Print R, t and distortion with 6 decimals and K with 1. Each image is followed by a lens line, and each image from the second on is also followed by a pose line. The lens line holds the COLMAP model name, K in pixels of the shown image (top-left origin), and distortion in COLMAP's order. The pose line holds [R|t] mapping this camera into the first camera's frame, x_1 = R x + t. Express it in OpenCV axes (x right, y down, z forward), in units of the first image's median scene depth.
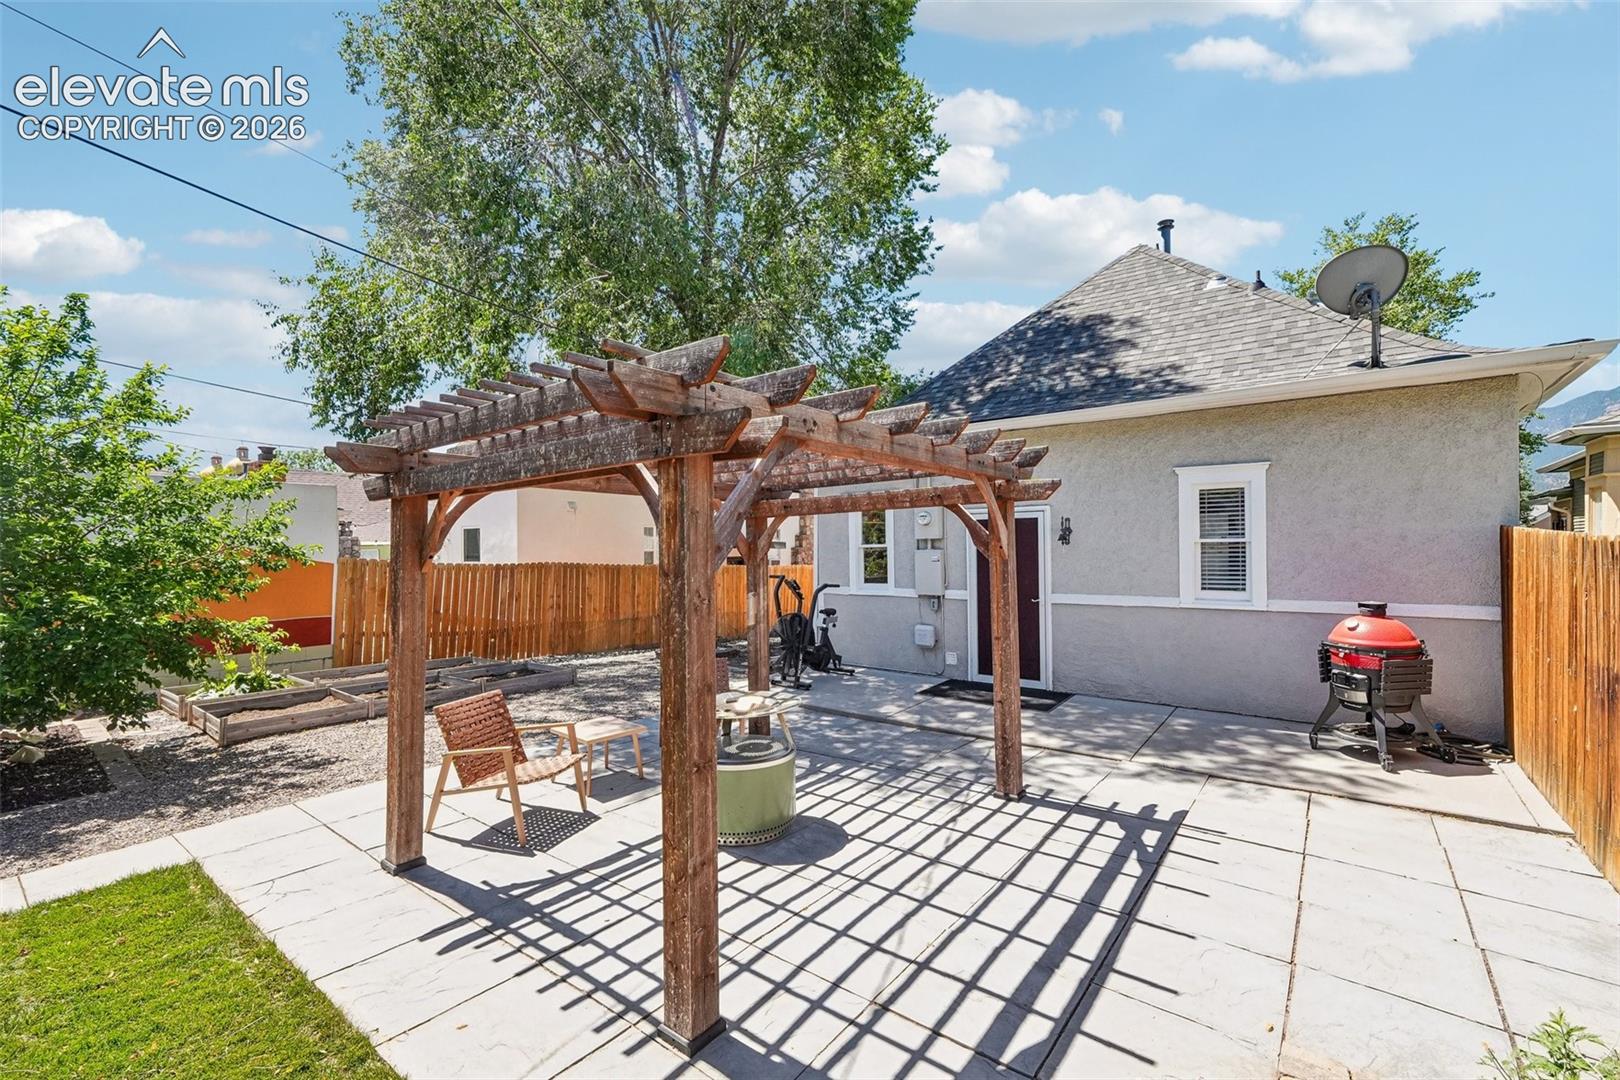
lens RADIAL K [[691.0, 0, 816.1], [0, 691.0, 544.6], [0, 0, 1]] dist [-0.003923, -0.000031]
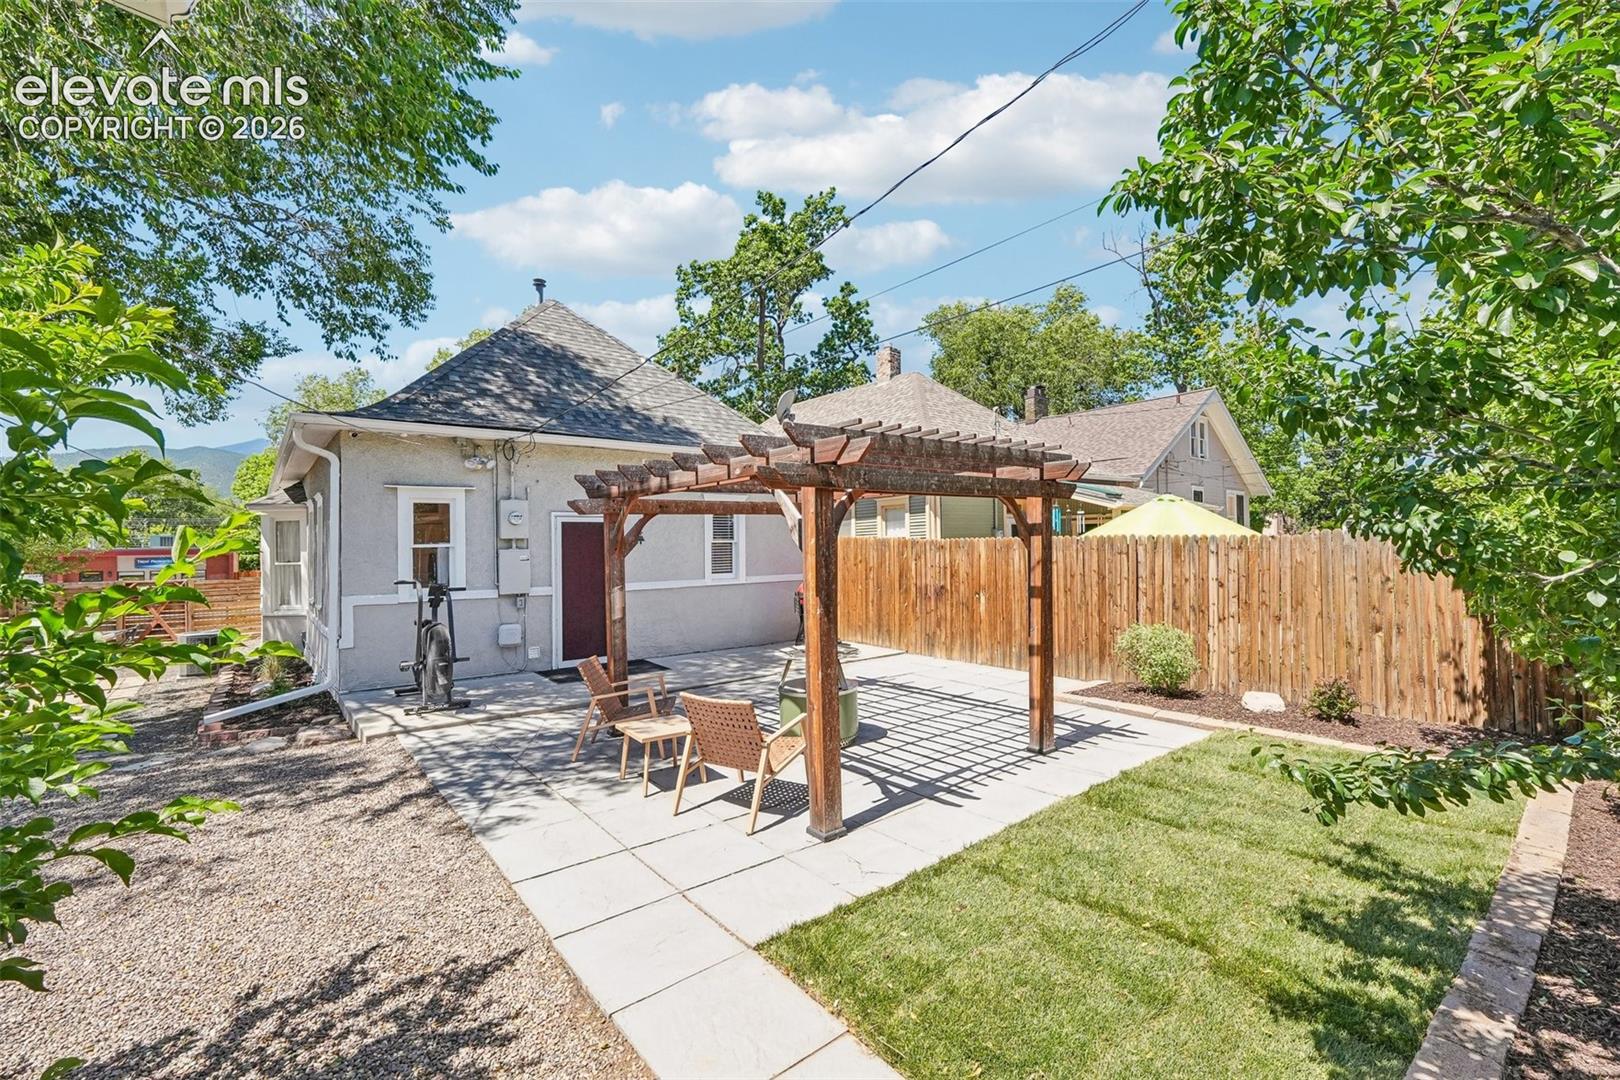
lens RADIAL K [[691.0, 0, 816.1], [0, 691.0, 544.6], [0, 0, 1]] dist [-0.003923, -0.000031]
pose [[0.227539, 0.006008, 0.973751, -1.762625], [0.006792, 0.999947, -0.007757, 0.027957], [-0.973745, 0.008378, 0.227486, 0.823964]]
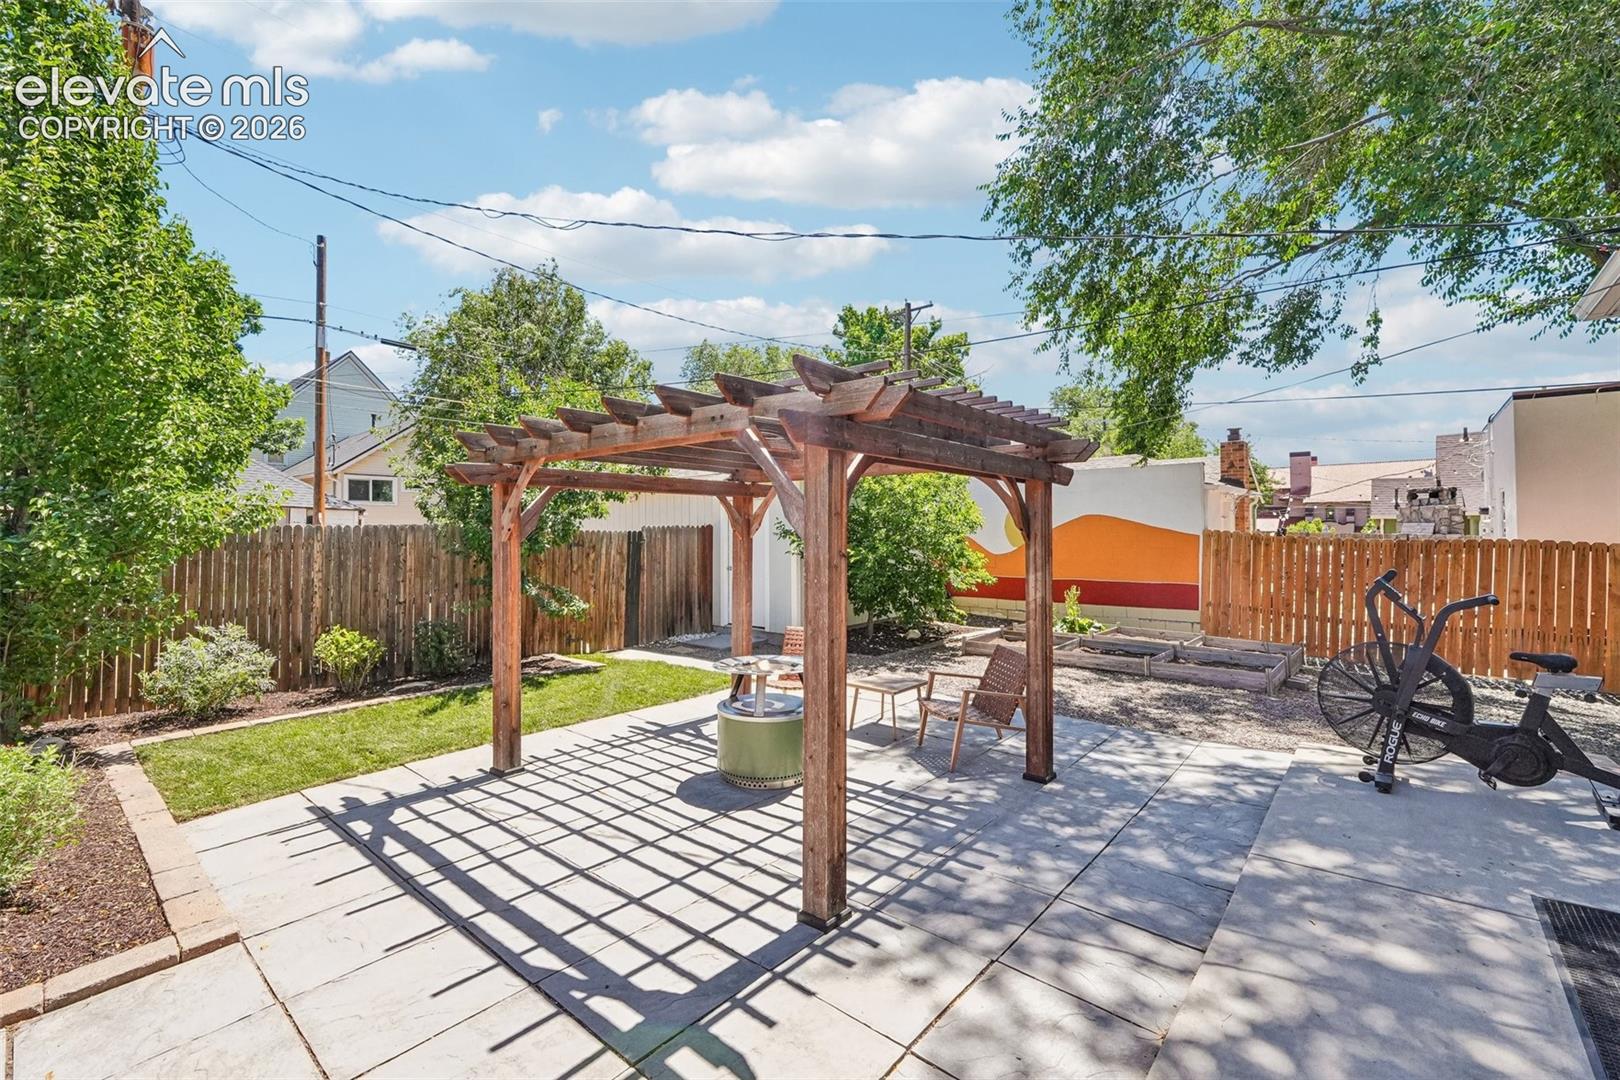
lens RADIAL K [[691.0, 0, 816.1], [0, 691.0, 544.6], [0, 0, 1]] dist [-0.003923, -0.000031]
pose [[-0.045353, 0.029052, -0.998548, 1.203637], [0.016025, 0.999470, 0.028351, 0.004816], [0.998842, -0.014715, -0.045795, 1.366995]]
